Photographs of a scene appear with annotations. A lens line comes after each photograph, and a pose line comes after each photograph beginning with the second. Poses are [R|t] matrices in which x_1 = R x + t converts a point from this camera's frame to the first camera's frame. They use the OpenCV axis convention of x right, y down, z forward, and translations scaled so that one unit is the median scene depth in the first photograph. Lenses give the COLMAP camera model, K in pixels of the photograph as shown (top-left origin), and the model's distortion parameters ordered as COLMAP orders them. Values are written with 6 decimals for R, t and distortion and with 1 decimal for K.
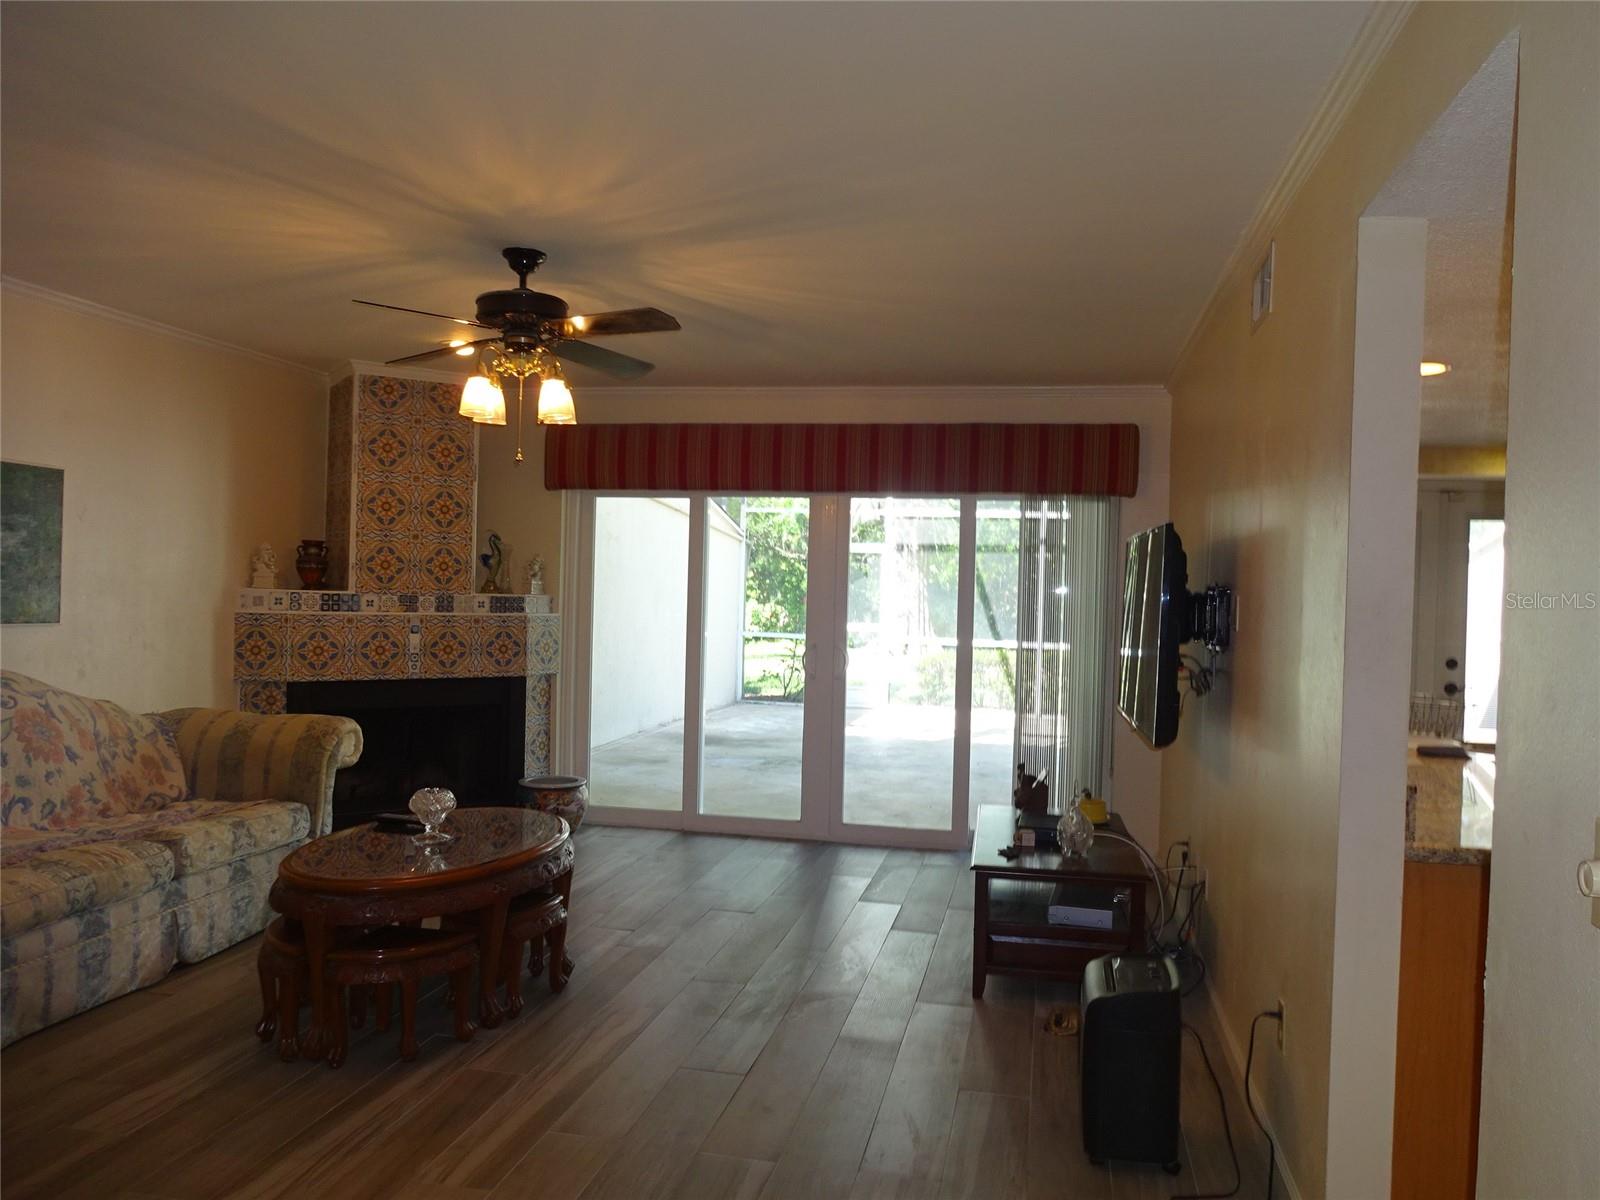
lens RADIAL K [[1181.1, 0, 805.8], [0, 1181.1, 603.0], [0, 0, 1]] dist [-0.011729, -0.000647]
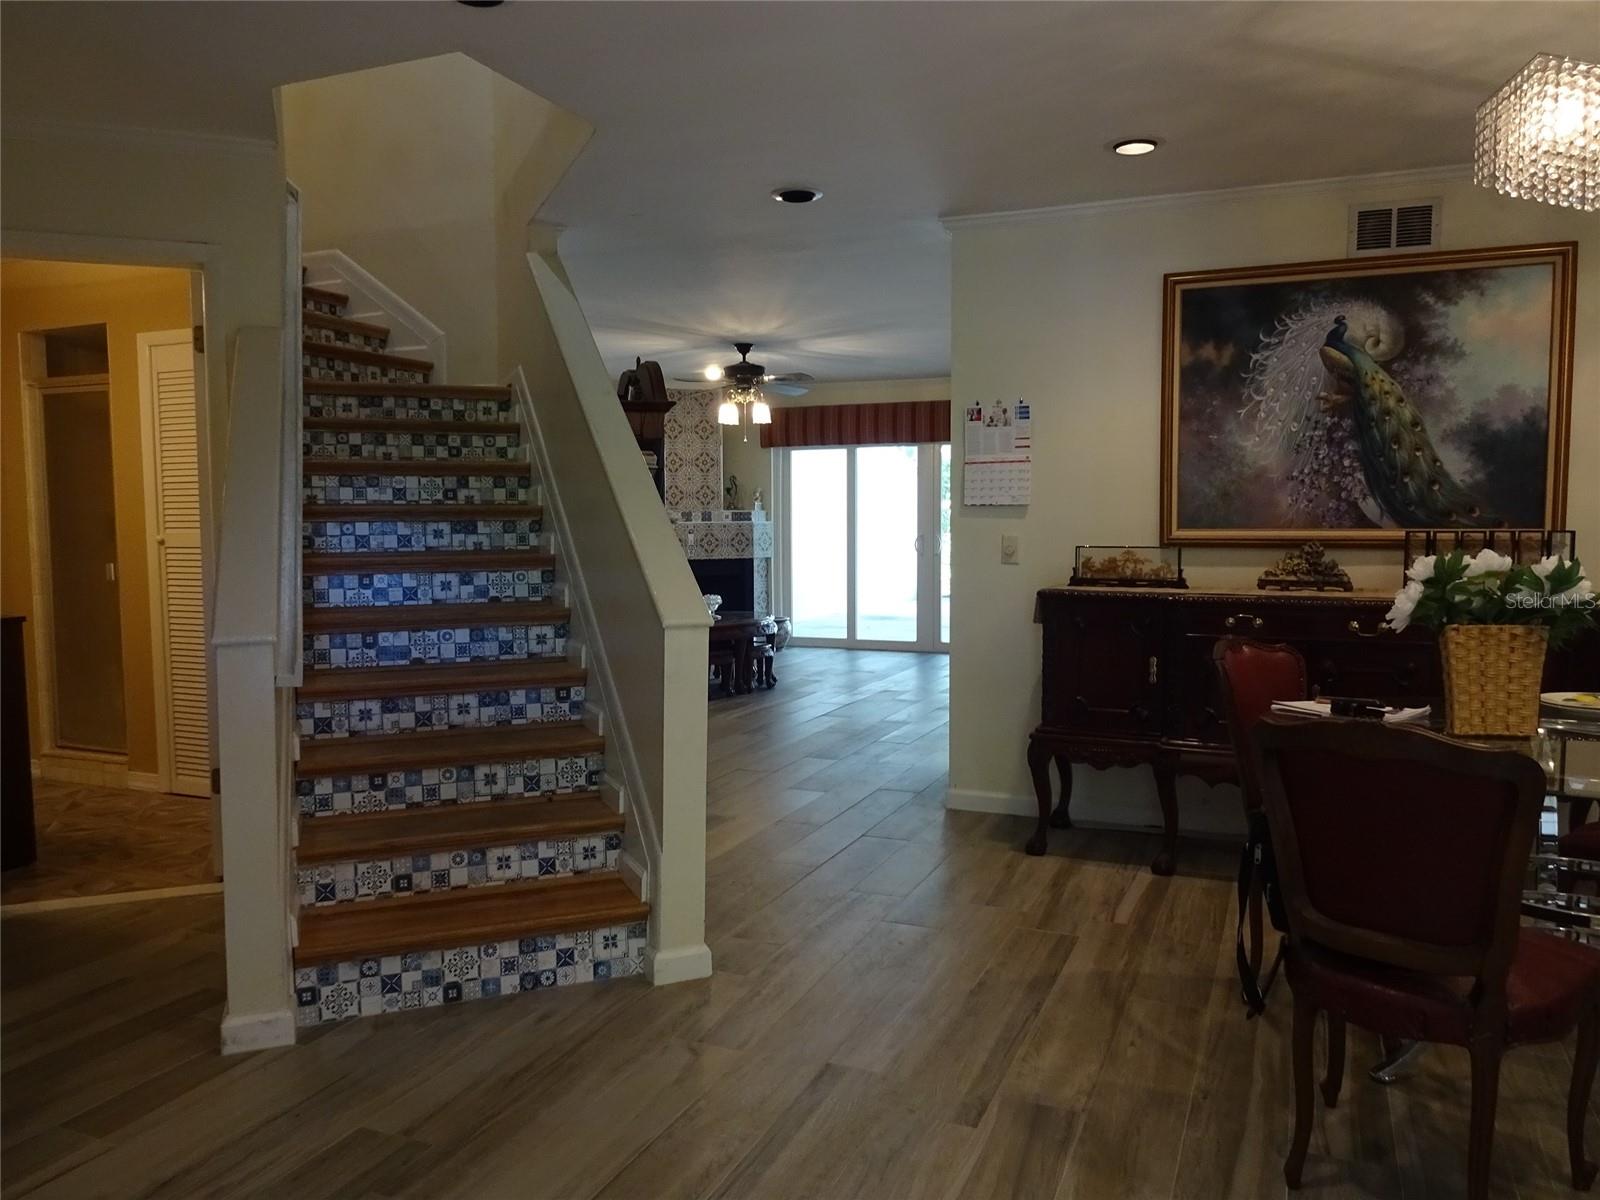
lens RADIAL K [[1181.1, 0, 800.6], [0, 1181.1, 606.1], [0, 0, 1]] dist [-0.011729, -0.000647]
pose [[0.980468, -0.016764, -0.195961, 0.208563], [0.028644, 0.997908, 0.057950, 0.043386], [0.194580, -0.062431, 0.978898, -0.846760]]
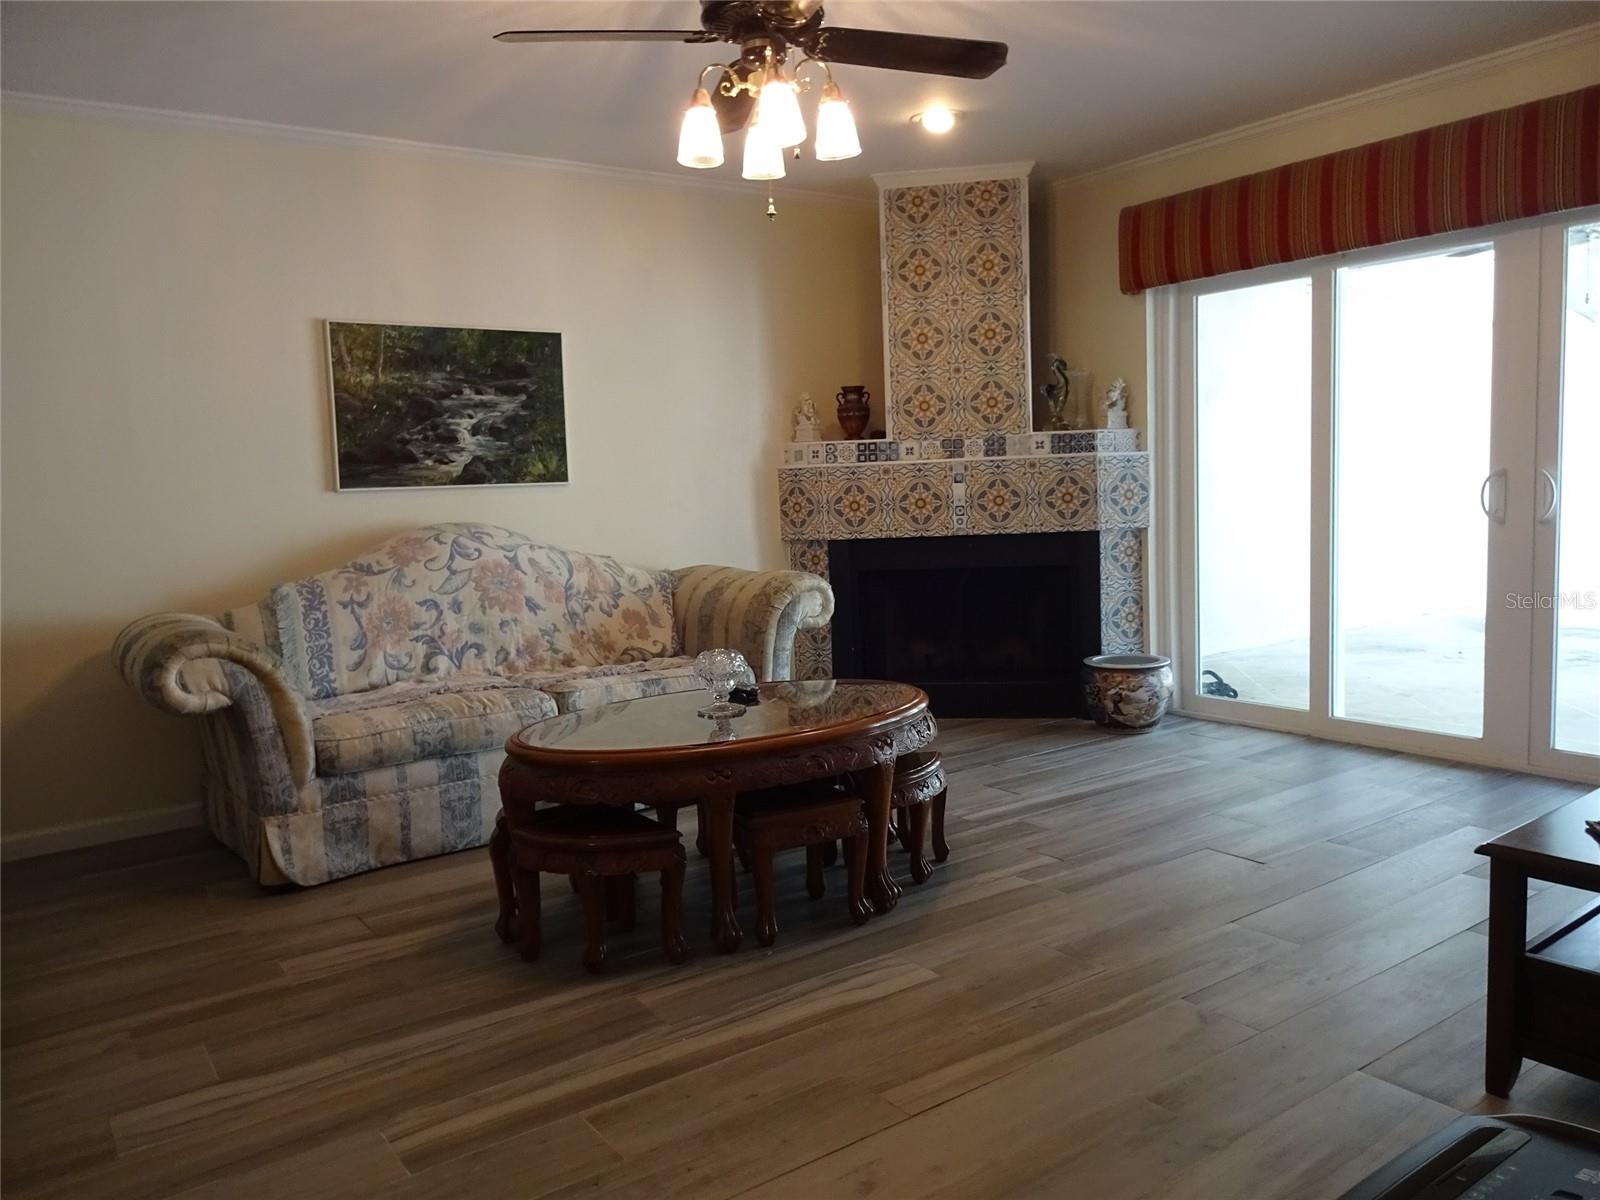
lens RADIAL K [[1181.1, 0, 806.9], [0, 1181.1, 599.6], [0, 0, 1]] dist [-0.011729, -0.000647]
pose [[0.730397, 0.012781, -0.682903, 0.216716], [0.051038, 0.996008, 0.073229, 0.050660], [0.681113, -0.088341, 0.726829, 0.344740]]
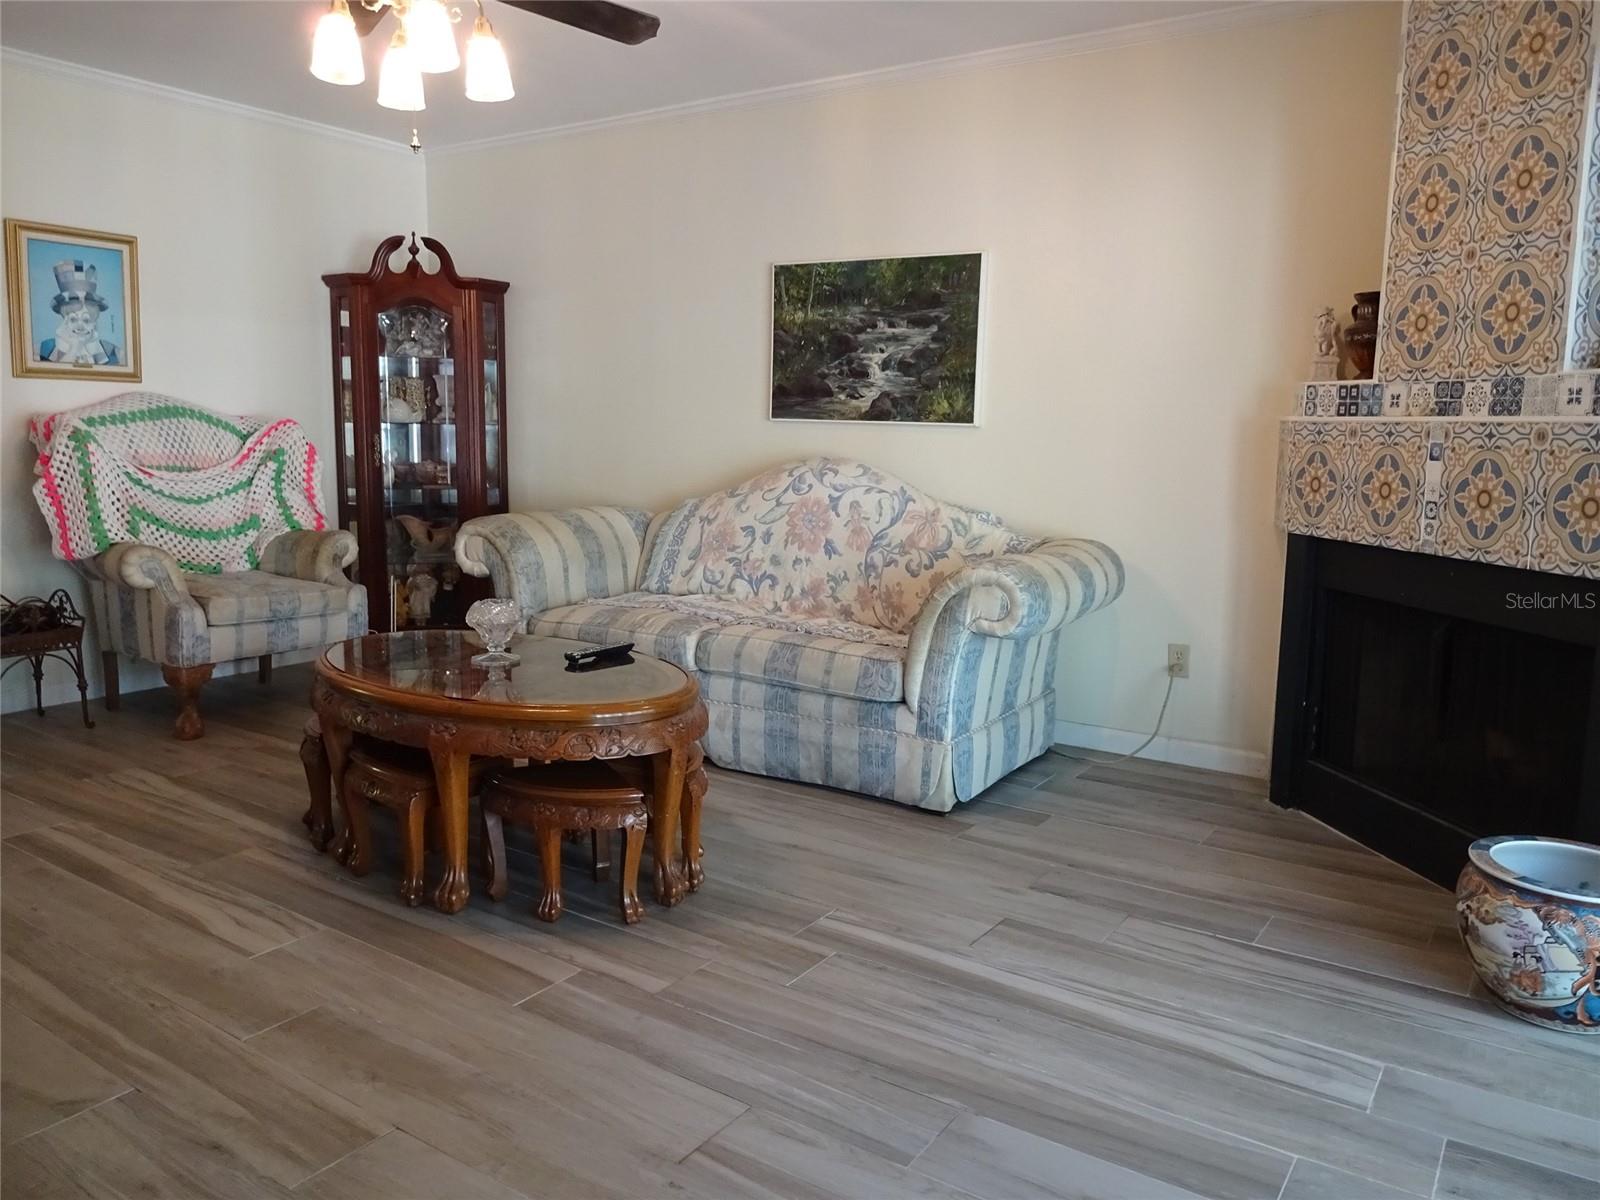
lens RADIAL K [[1181.1, 0, 808.6], [0, 1181.1, 595.7], [0, 0, 1]] dist [-0.011729, -0.000647]
pose [[-0.379116, 0.103247, -0.919571, 0.259127], [-0.038045, 0.991176, 0.126971, 0.035250], [0.924567, 0.083122, -0.371842, 1.138914]]
